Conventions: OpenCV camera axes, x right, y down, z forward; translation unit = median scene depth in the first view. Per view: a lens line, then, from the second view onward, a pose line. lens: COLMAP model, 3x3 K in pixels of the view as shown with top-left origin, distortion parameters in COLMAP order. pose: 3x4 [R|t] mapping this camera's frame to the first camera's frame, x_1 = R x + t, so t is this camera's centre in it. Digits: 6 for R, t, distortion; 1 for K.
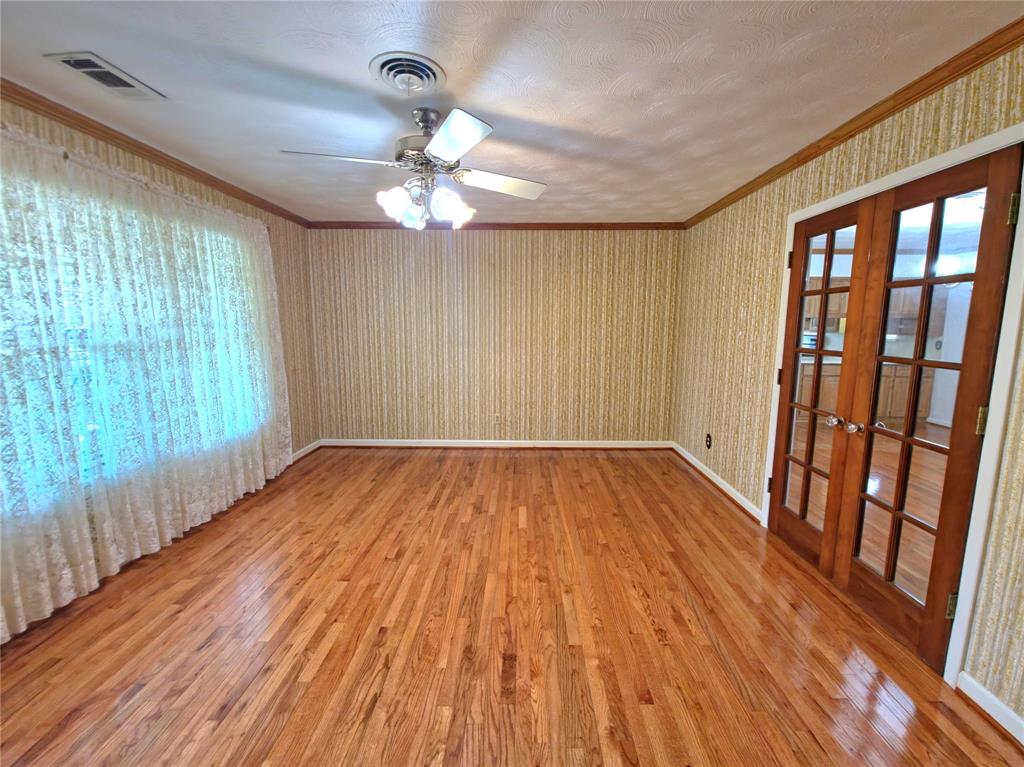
lens RADIAL K [[411.1, 0, 506.9], [0, 411.1, 380.3], [0, 0, 1]] dist [0.008564, -0.006574]
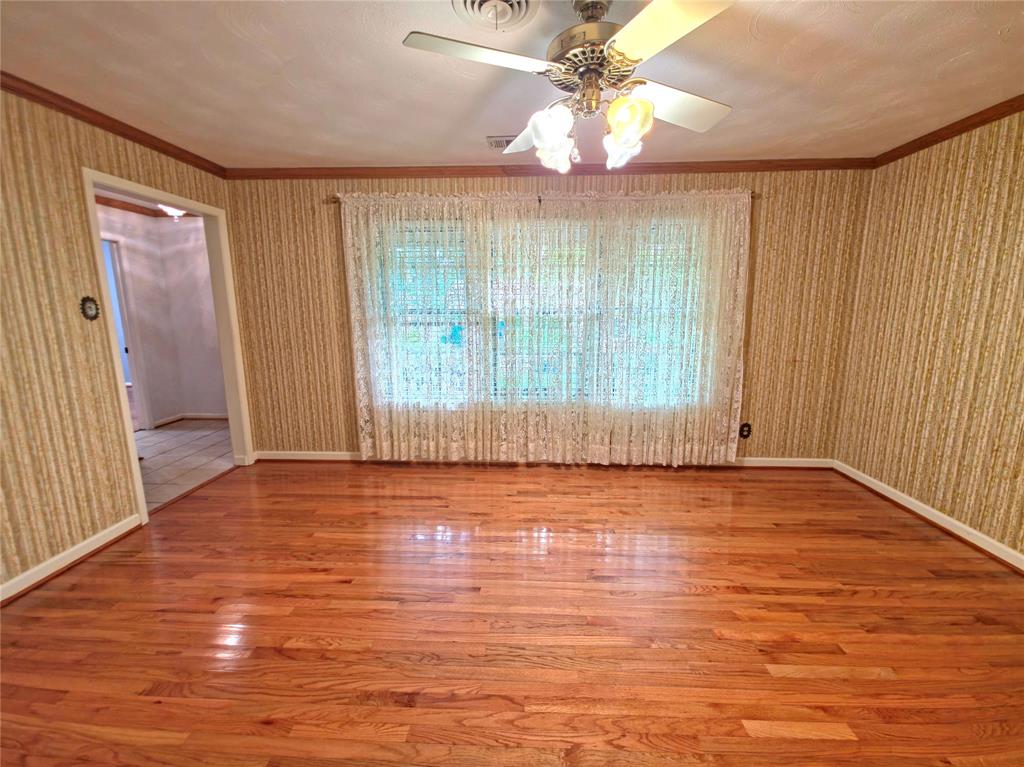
lens RADIAL K [[411.1, 0, 521.0], [0, 411.1, 378.1], [0, 0, 1]] dist [0.008564, -0.006574]
pose [[0.005471, 0.166851, -0.985967, 0.418526], [-0.136462, 0.976883, 0.164556, -0.075233], [0.990630, 0.133646, 0.028113, 0.644413]]
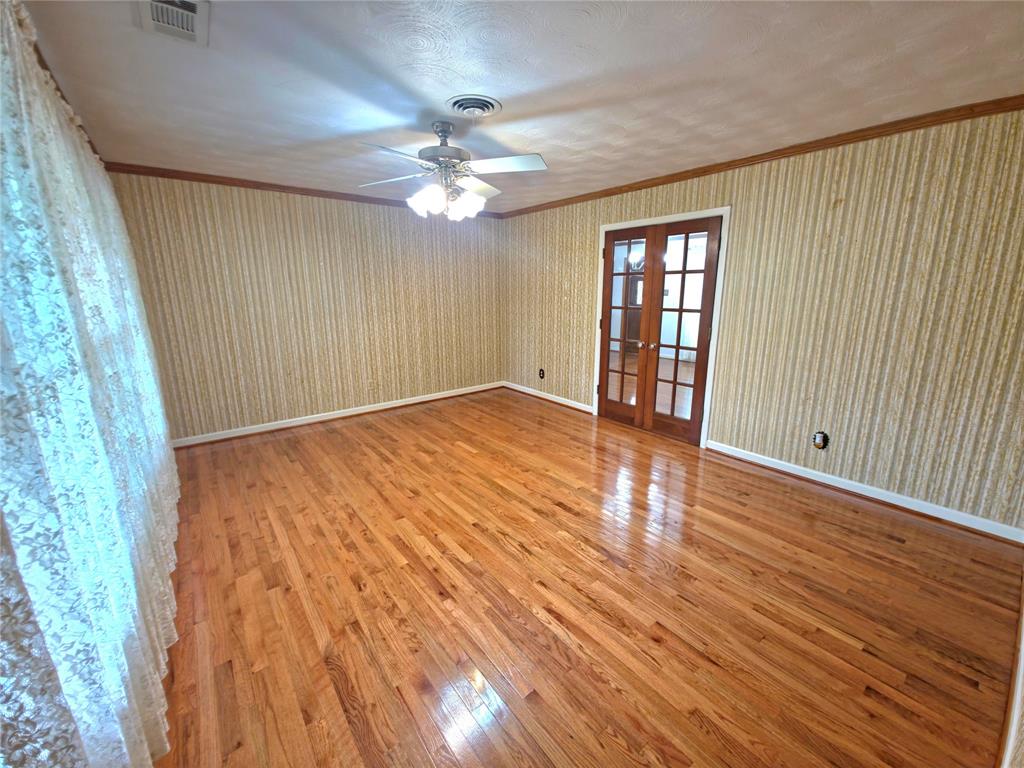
lens RADIAL K [[411.1, 0, 499.6], [0, 411.1, 381.4], [0, 0, 1]] dist [0.008564, -0.006574]
pose [[0.784878, -0.145514, 0.602322, -0.630714], [0.095133, 0.988809, 0.114919, -0.008445], [-0.612304, -0.032897, 0.789938, -0.071837]]
